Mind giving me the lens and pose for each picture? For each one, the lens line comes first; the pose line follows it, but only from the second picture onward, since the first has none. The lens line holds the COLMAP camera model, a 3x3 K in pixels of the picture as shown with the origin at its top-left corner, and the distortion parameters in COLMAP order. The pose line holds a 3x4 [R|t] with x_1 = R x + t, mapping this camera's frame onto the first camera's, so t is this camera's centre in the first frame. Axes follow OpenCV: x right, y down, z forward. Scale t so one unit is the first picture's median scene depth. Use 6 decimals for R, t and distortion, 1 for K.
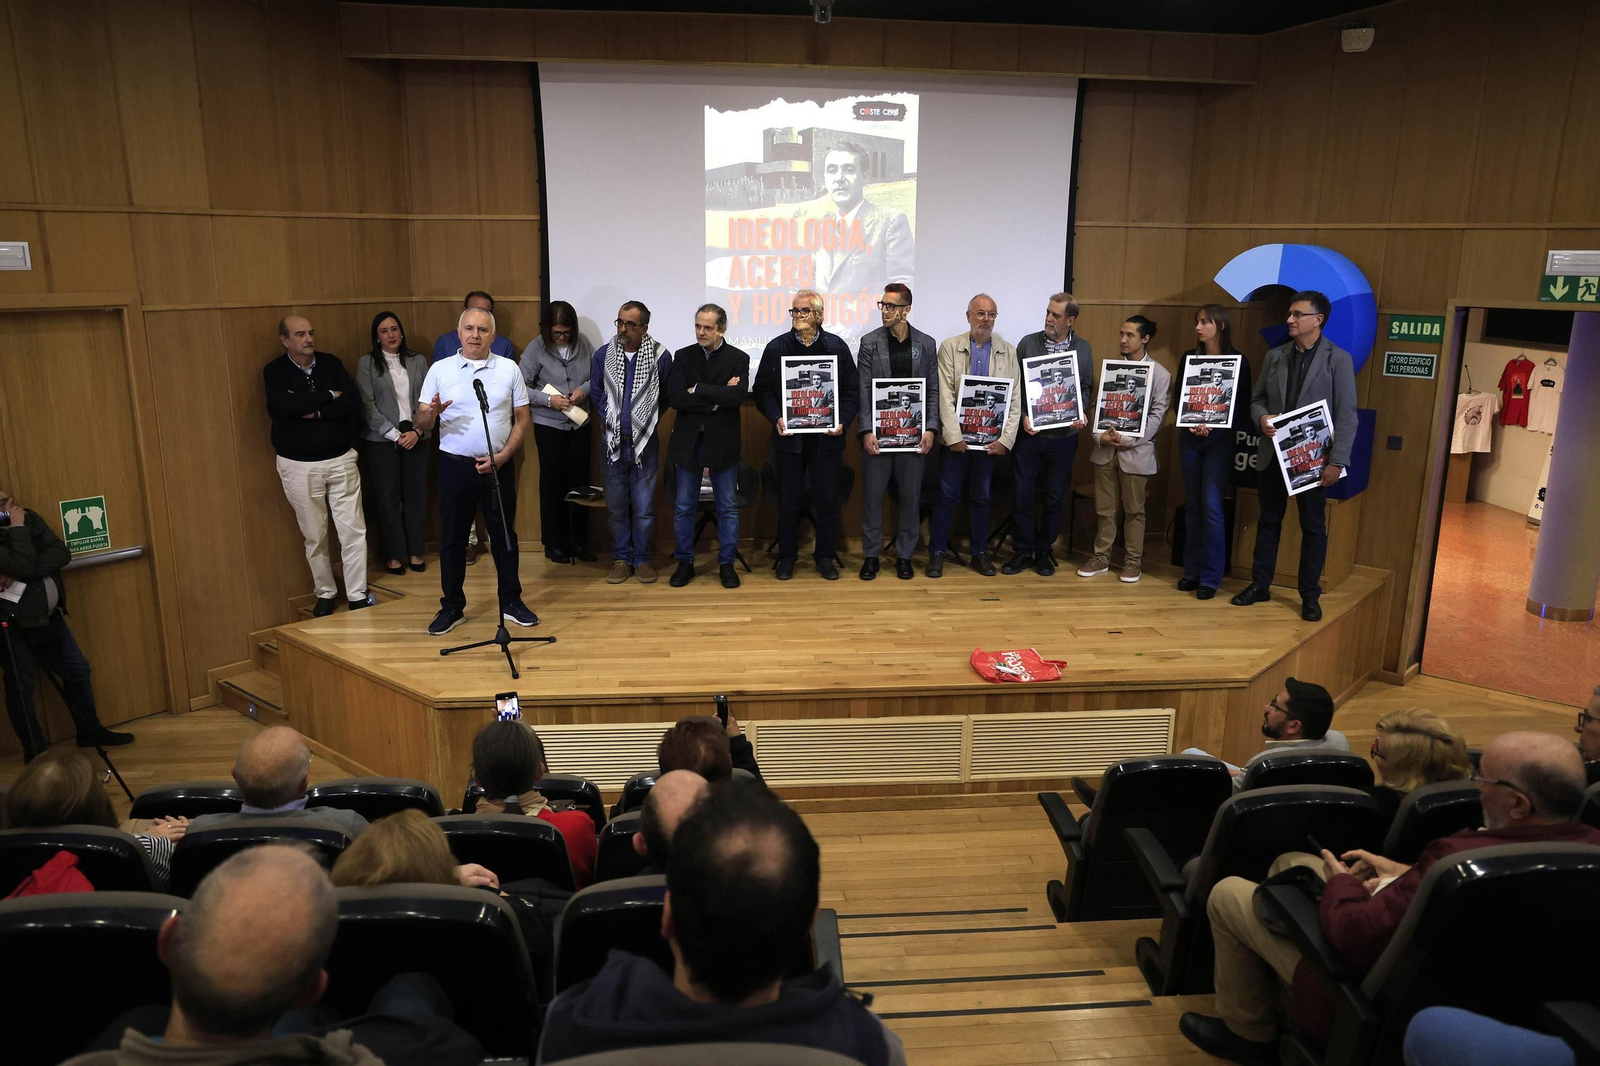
lens RADIAL K [[1170.3, 0, 815.1], [0, 1170.3, 553.5], [0, 0, 1]] dist [-0.061137, 0.044010]
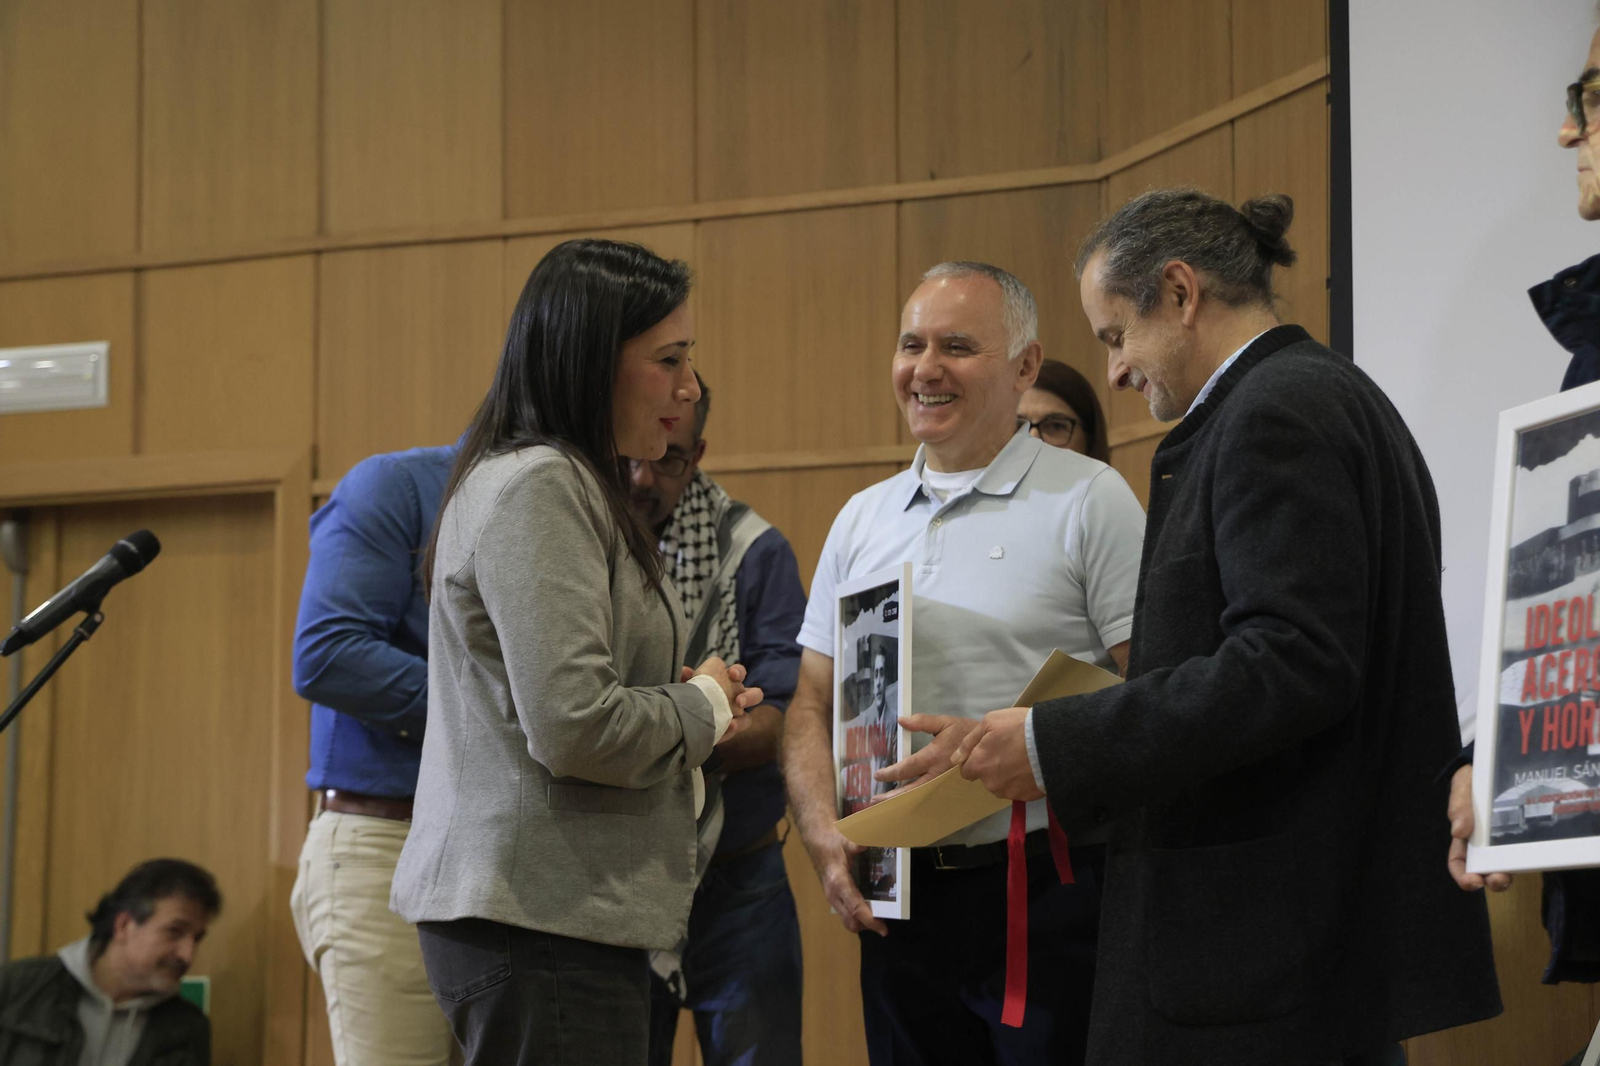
lens RADIAL K [[2800.5, 0, 828.9], [0, 2800.5, 542.0], [0, 0, 1]] dist [0.229109, 0.000000]
pose [[0.316053, -0.115908, -0.941635, 0.298725], [-0.225035, 0.955027, -0.193088, -0.046365], [0.921667, 0.272927, 0.275756, 0.776171]]
